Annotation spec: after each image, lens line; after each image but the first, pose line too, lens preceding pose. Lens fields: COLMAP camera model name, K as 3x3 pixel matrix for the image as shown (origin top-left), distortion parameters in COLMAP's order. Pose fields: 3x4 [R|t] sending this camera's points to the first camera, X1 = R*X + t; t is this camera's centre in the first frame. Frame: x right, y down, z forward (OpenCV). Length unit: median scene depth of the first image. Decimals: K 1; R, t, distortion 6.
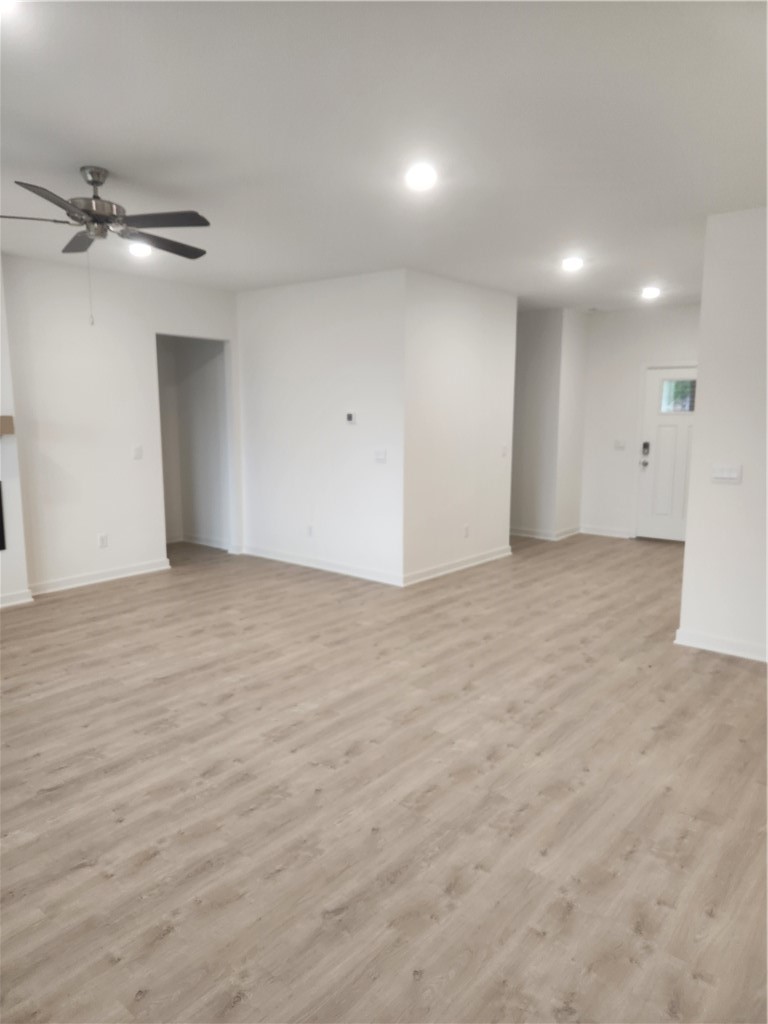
lens RADIAL K [[689.9, 0, 384.8], [0, 689.9, 506.6], [0, 0, 1]] dist [0.079748, -0.074247]
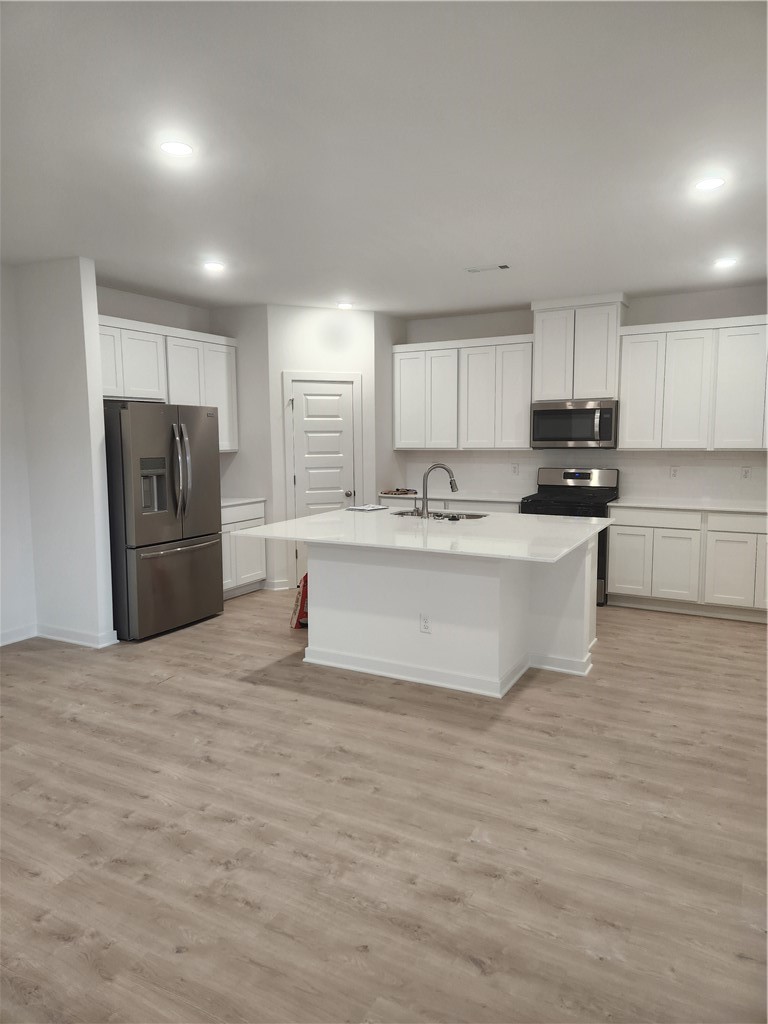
lens RADIAL K [[689.9, 0, 384.8], [0, 689.9, 506.6], [0, 0, 1]] dist [0.079748, -0.074247]
pose [[-0.190127, -0.105809, 0.976041, -0.564922], [0.143701, 0.980468, 0.134281, -0.051849], [-0.971186, 0.165789, -0.171209, 0.446221]]
